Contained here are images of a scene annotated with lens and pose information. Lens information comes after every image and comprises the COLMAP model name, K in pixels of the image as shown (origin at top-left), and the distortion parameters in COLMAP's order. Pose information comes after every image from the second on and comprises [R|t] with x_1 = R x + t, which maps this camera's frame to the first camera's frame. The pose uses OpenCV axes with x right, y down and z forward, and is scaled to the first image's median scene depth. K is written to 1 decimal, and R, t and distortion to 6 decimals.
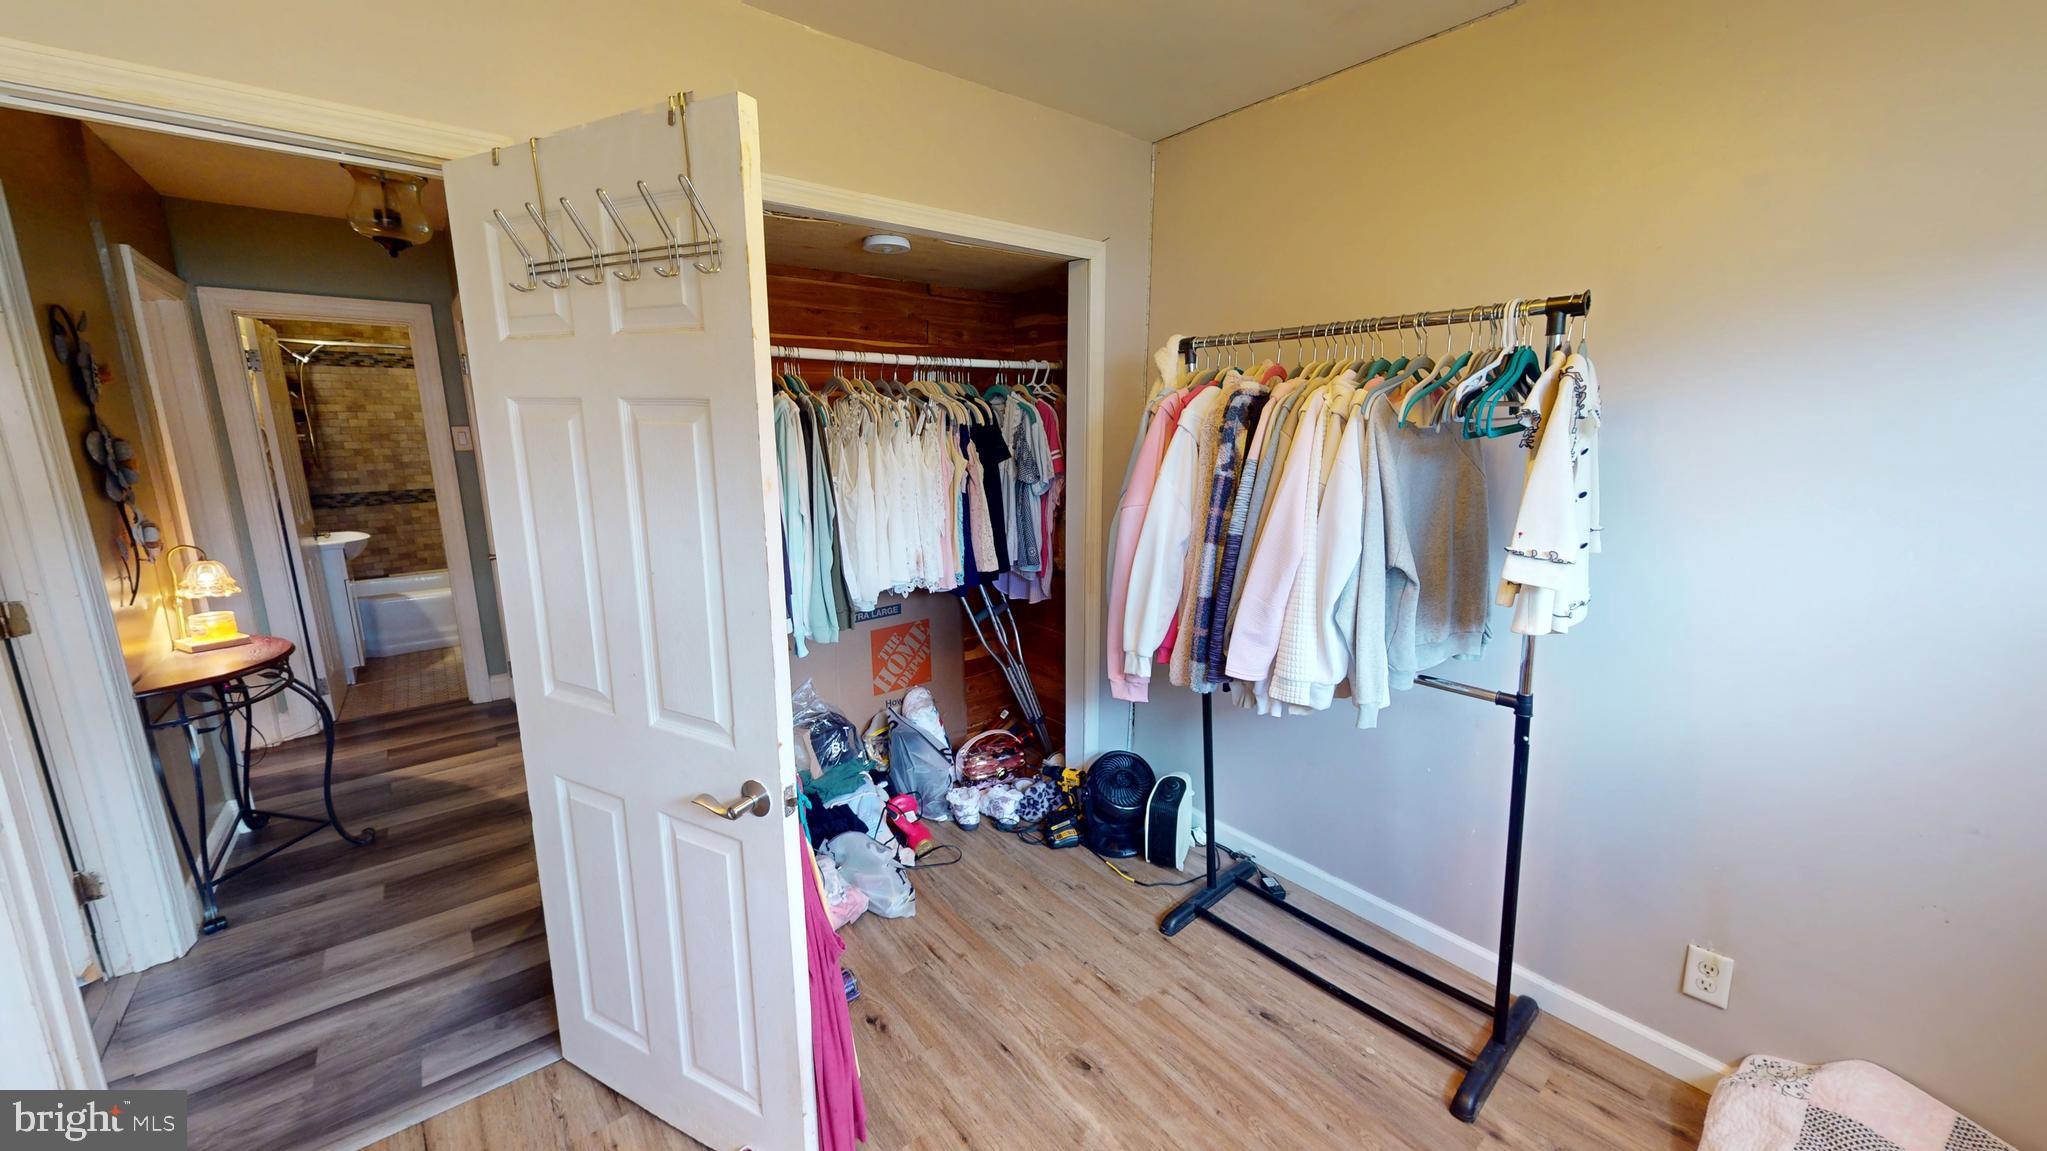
lens RADIAL K [[757.5, 0, 1028.2], [0, 757.5, 578.1], [0, 0, 1]] dist [-0.004943, 0.000882]
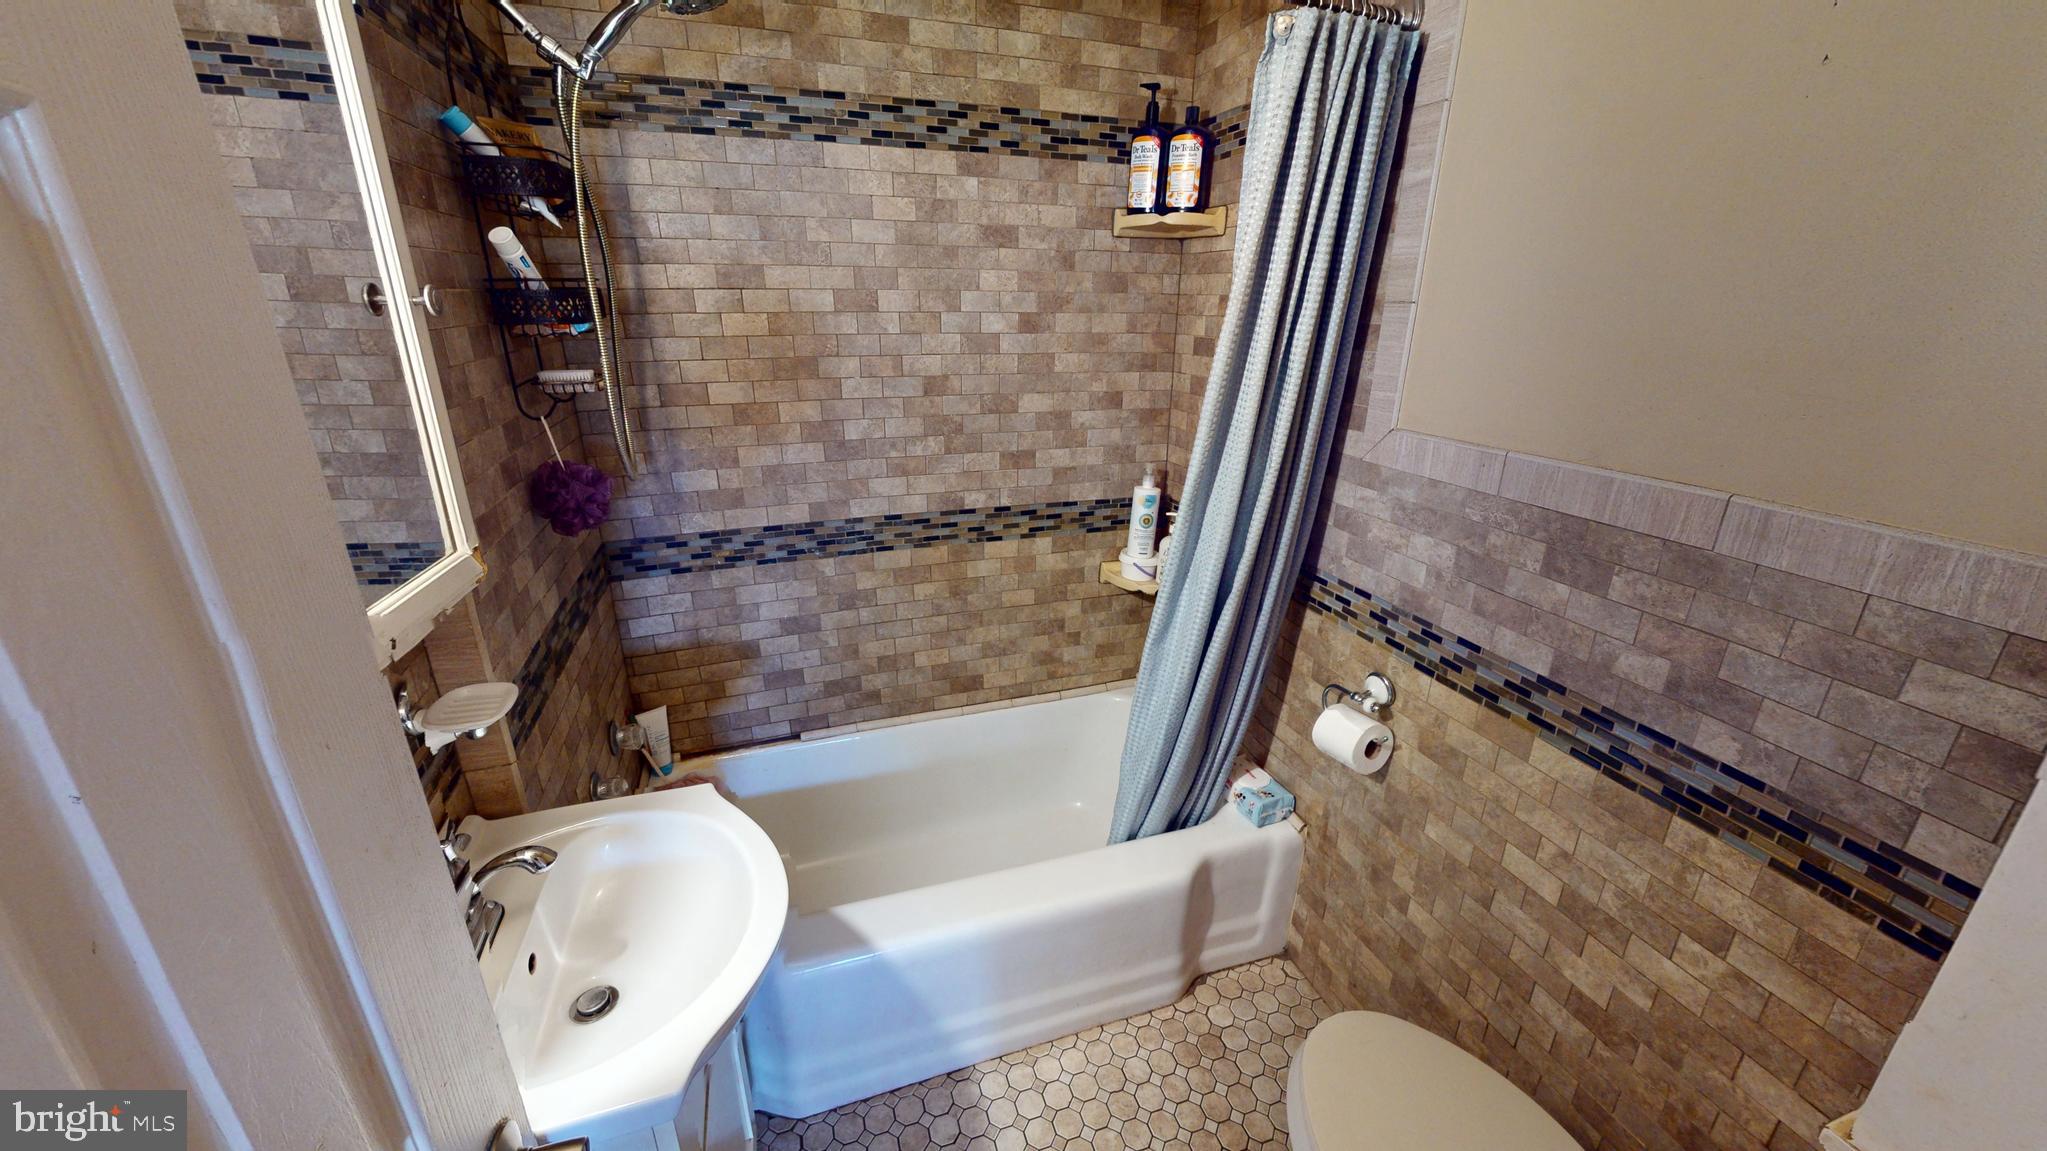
lens RADIAL K [[757.5, 0, 1021.3], [0, 757.5, 577.6], [0, 0, 1]] dist [-0.004943, 0.000882]
pose [[0.929431, 0.130174, -0.345273, -0.629013], [-0.078690, 0.984105, 0.159201, -0.154514], [0.360509, -0.120797, 0.924901, 0.704791]]
